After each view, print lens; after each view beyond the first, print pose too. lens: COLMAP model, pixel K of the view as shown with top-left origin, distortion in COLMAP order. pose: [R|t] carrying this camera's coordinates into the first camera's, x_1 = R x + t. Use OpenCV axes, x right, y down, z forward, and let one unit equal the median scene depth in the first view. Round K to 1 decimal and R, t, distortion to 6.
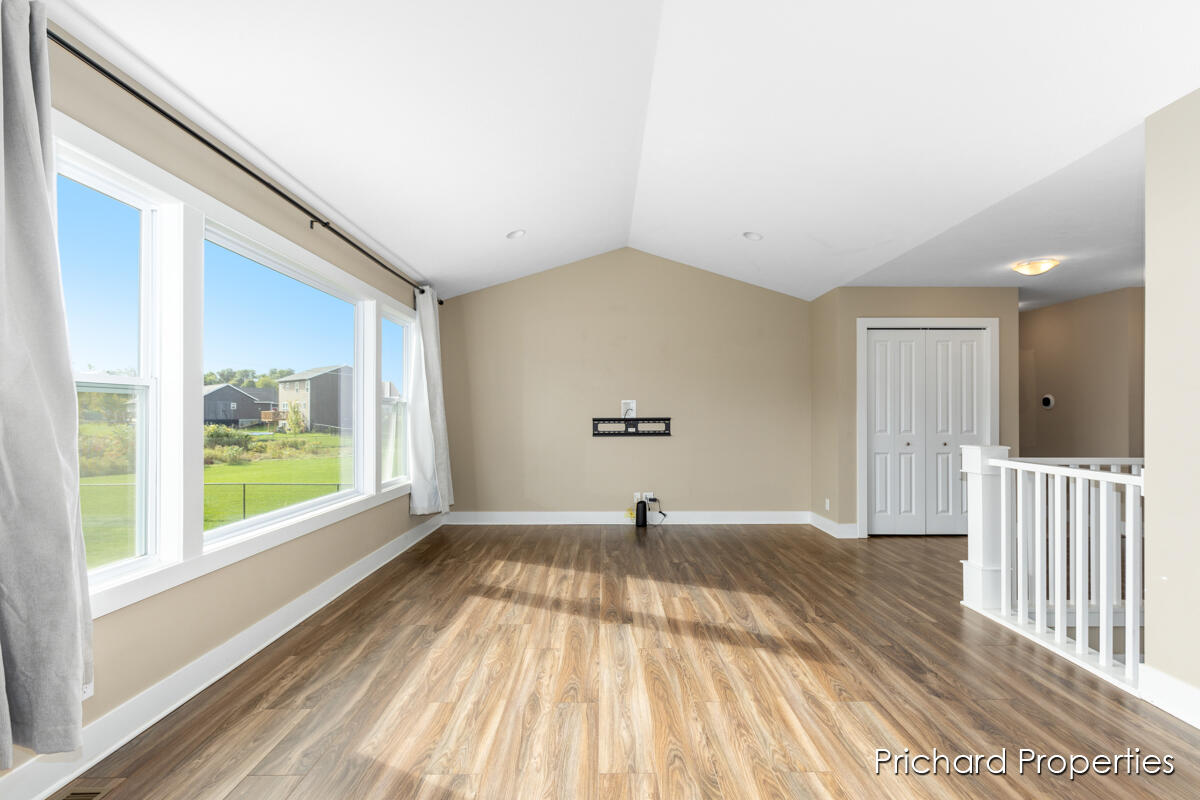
lens RADIAL K [[542.0, 0, 621.8], [0, 542.0, 409.0], [0, 0, 1]] dist [0.006630, -0.001322]
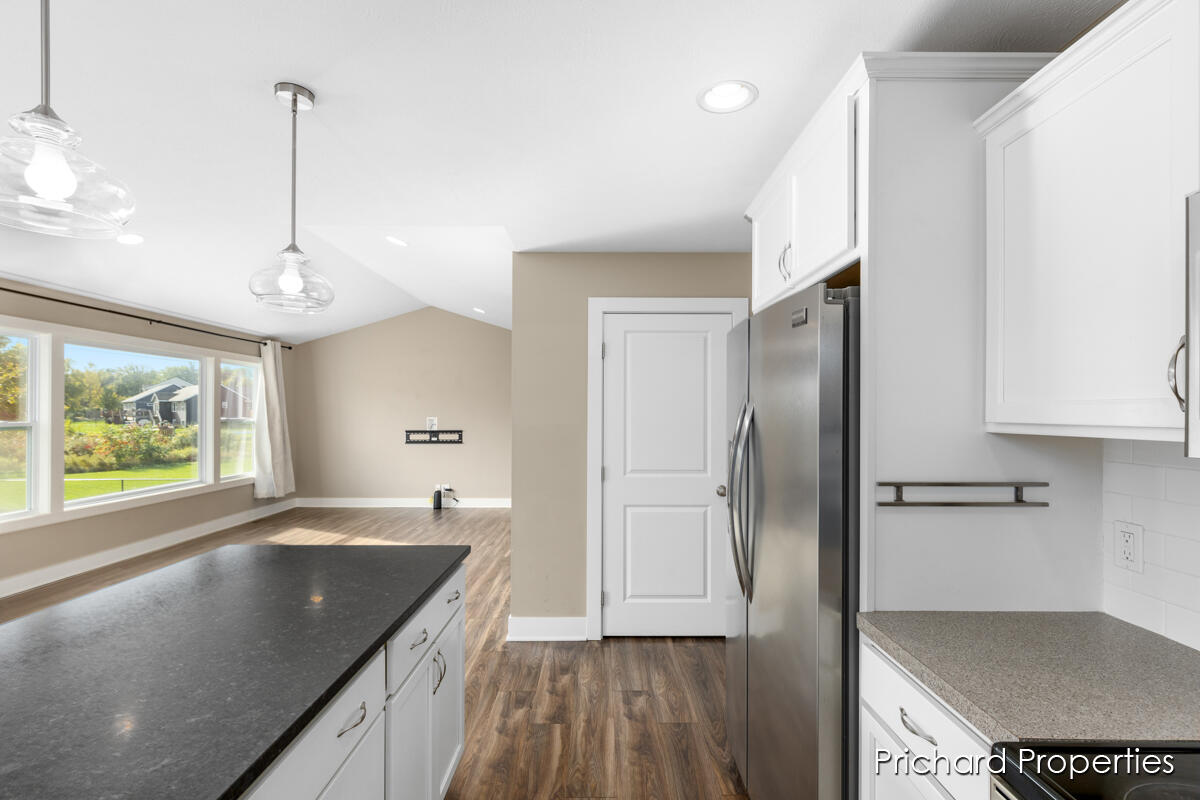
lens RADIAL K [[542.0, 0, 611.4], [0, 542.0, 411.2], [0, 0, 1]] dist [0.006630, -0.001322]
pose [[0.999947, 0.002347, -0.009983, 0.480925], [-0.002280, 0.999975, 0.006657, -0.041906], [0.009998, -0.006634, 0.999928, -0.369298]]
